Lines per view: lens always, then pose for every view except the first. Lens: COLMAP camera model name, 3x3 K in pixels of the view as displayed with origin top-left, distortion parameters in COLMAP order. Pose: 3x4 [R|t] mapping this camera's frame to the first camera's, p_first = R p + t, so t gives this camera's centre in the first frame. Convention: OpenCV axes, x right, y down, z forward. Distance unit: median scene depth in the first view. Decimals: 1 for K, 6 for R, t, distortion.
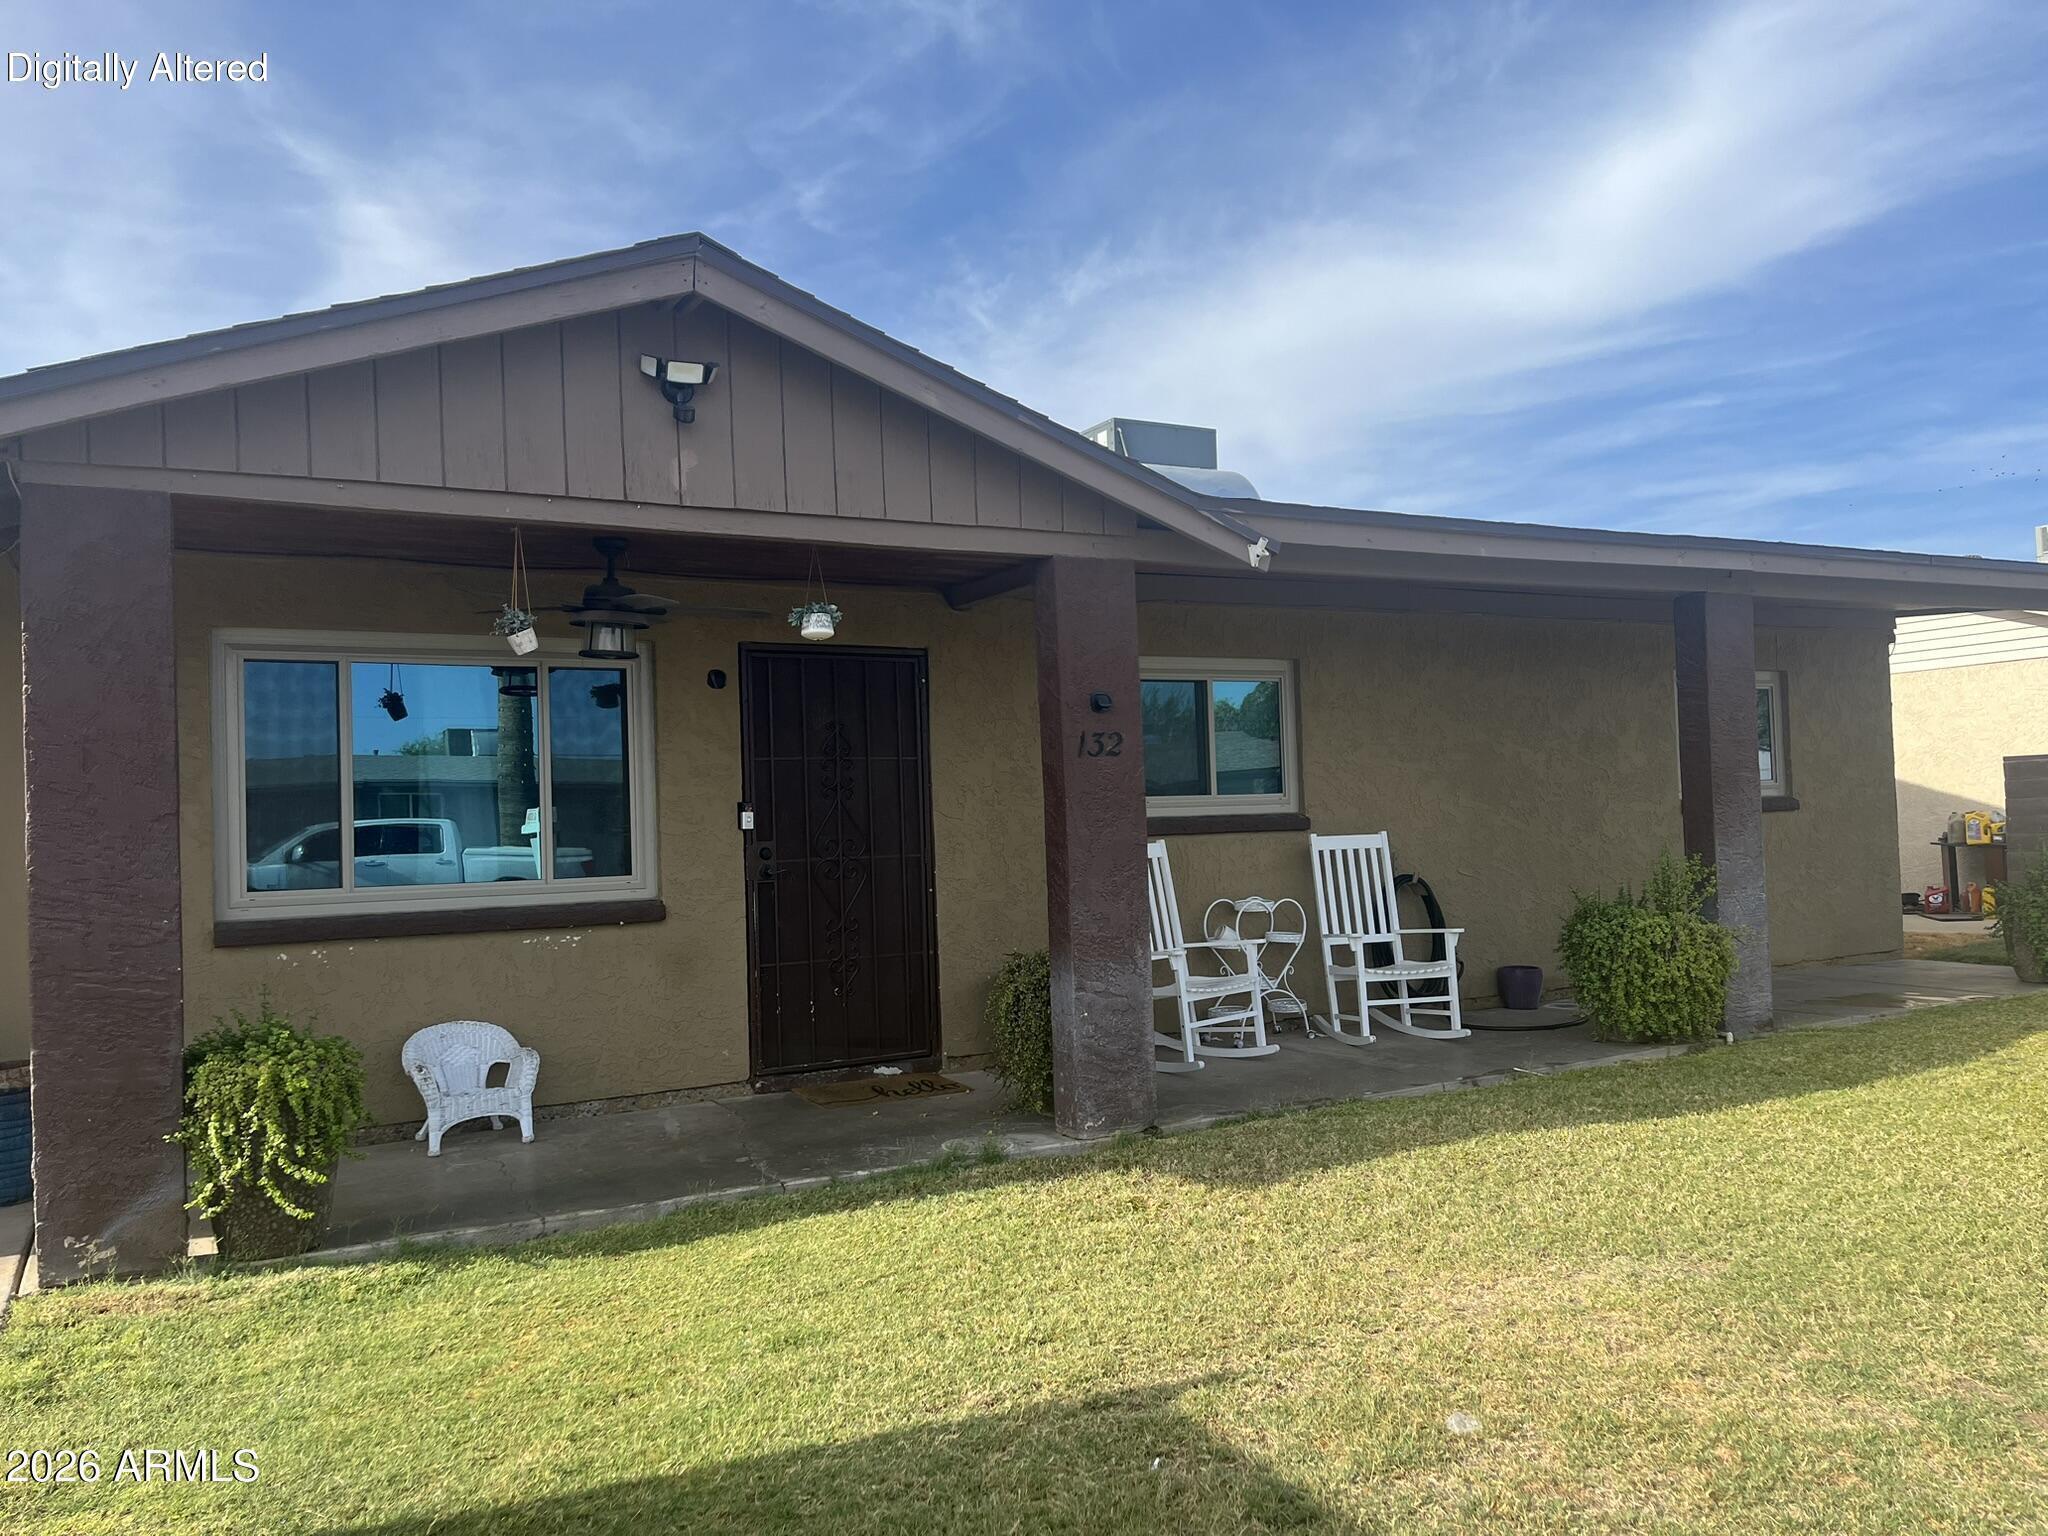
lens RADIAL K [[1591.4, 0, 1054.8], [0, 1591.4, 769.6], [0, 0, 1]] dist [0.066391, -0.088506]
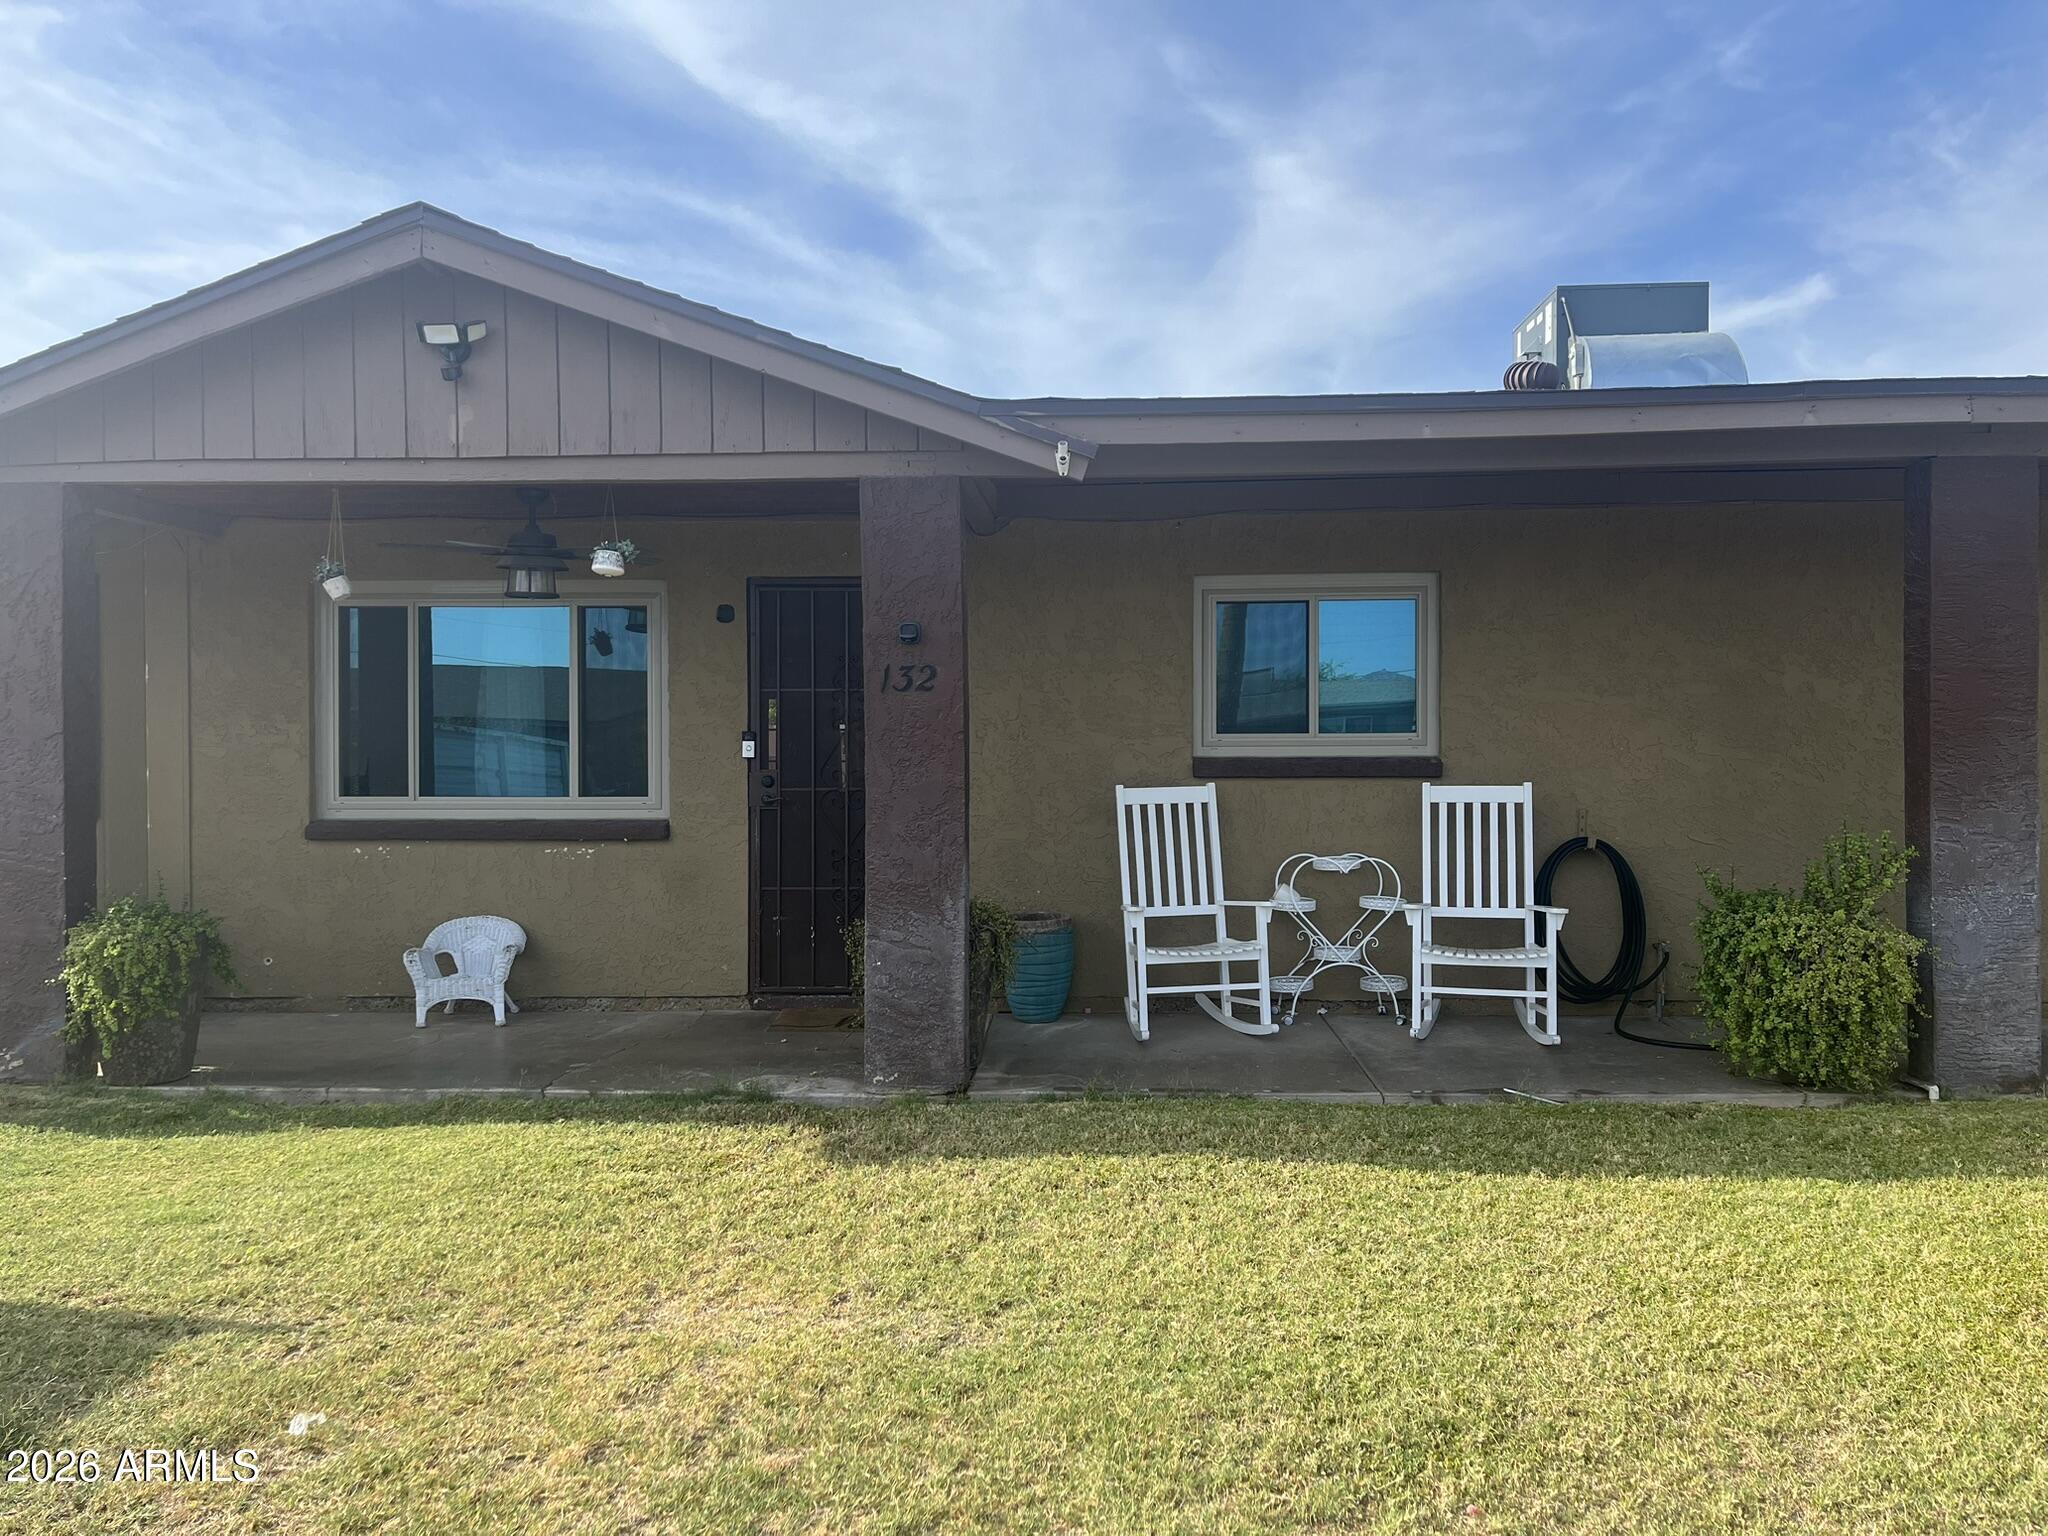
lens RADIAL K [[1591.4, 0, 1054.8], [0, 1591.4, 769.6], [0, 0, 1]] dist [0.066391, -0.088506]
pose [[0.837601, 0.033401, -0.545260, 0.566361], [-0.006012, 0.998632, 0.051938, -0.010737], [0.546249, -0.040225, 0.836656, 0.243804]]
